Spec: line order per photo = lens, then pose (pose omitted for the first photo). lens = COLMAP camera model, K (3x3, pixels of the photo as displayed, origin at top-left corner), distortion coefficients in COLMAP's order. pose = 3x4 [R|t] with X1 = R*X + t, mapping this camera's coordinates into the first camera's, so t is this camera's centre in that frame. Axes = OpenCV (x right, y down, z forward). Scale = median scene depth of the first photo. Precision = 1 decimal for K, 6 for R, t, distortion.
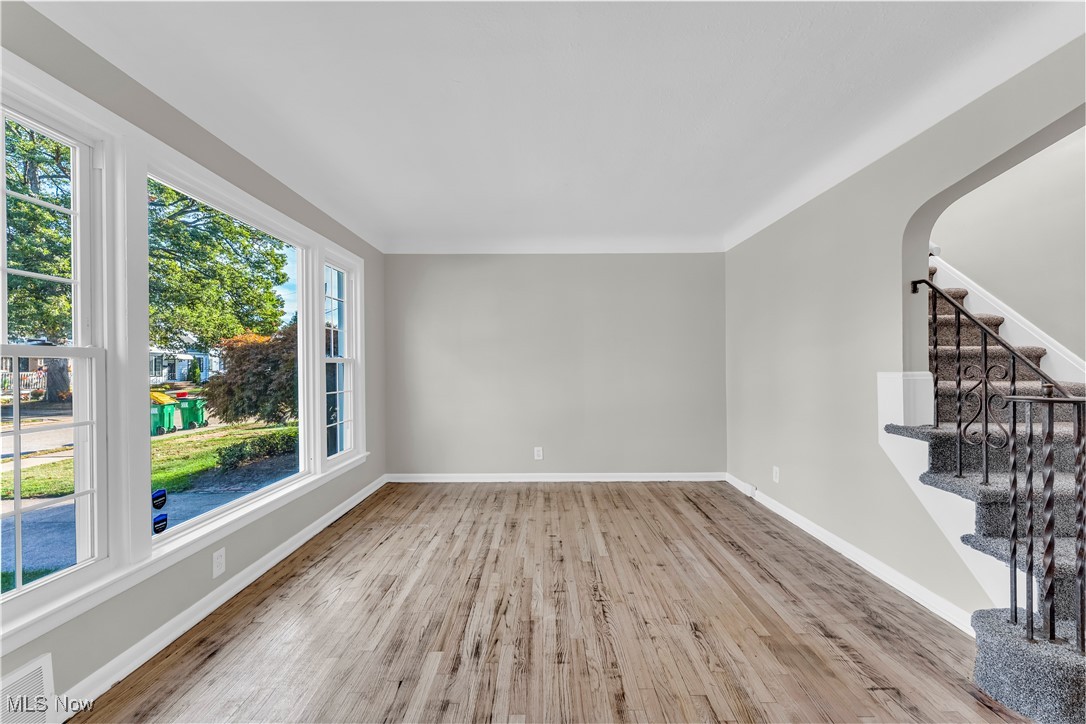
lens RADIAL K [[431.9, 0, 543.0], [0, 431.9, 365.7], [0, 0, 1]] dist [-0.000043, -0.000548]
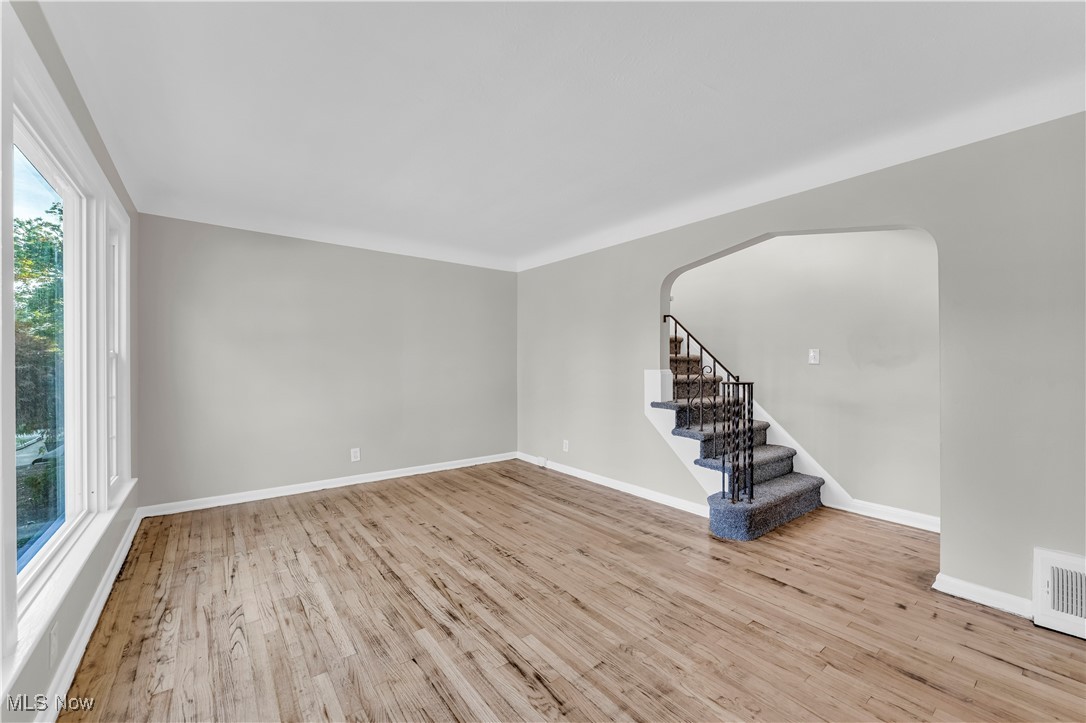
lens RADIAL K [[431.9, 0, 543.0], [0, 431.9, 365.2], [0, 0, 1]] dist [-0.000043, -0.000548]
pose [[0.790115, 0.005102, 0.612938, -0.551068], [-0.007700, 0.999969, 0.001602, -0.001983], [-0.612911, -0.005986, 0.790130, -0.030001]]
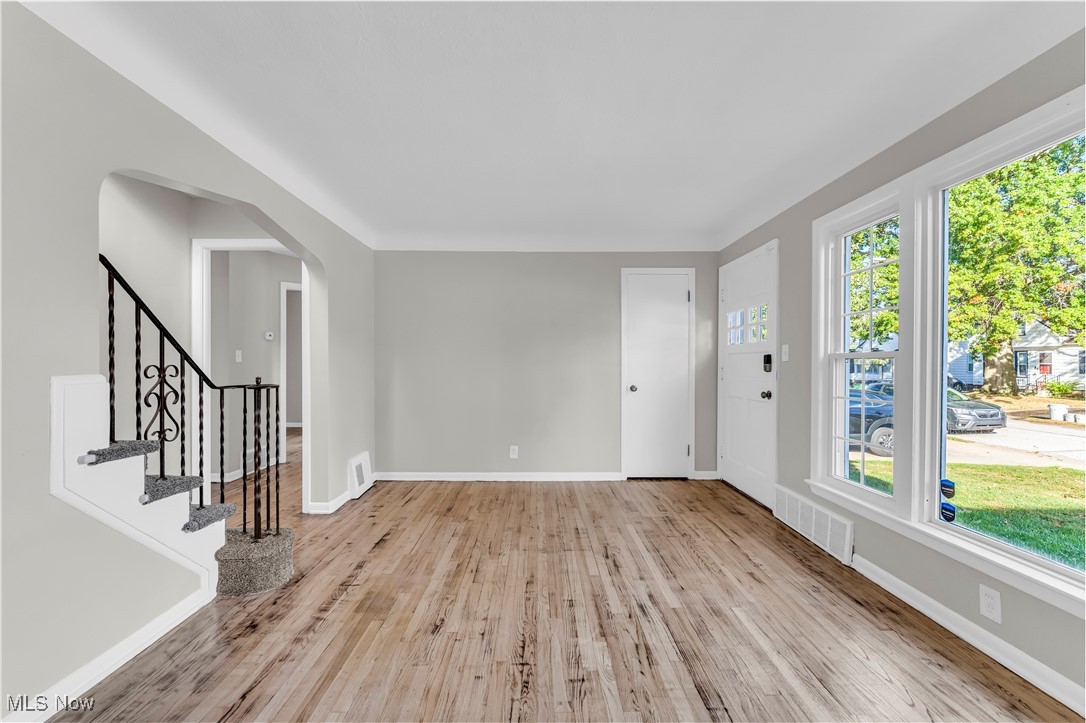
lens RADIAL K [[431.9, 0, 543.0], [0, 431.9, 365.2], [0, 0, 1]] dist [-0.000043, -0.000548]
pose [[-0.999906, 0.002381, -0.013530, 0.107843], [0.002340, 0.999993, 0.003017, -0.000843], [0.013537, 0.002985, -0.999904, 1.793560]]
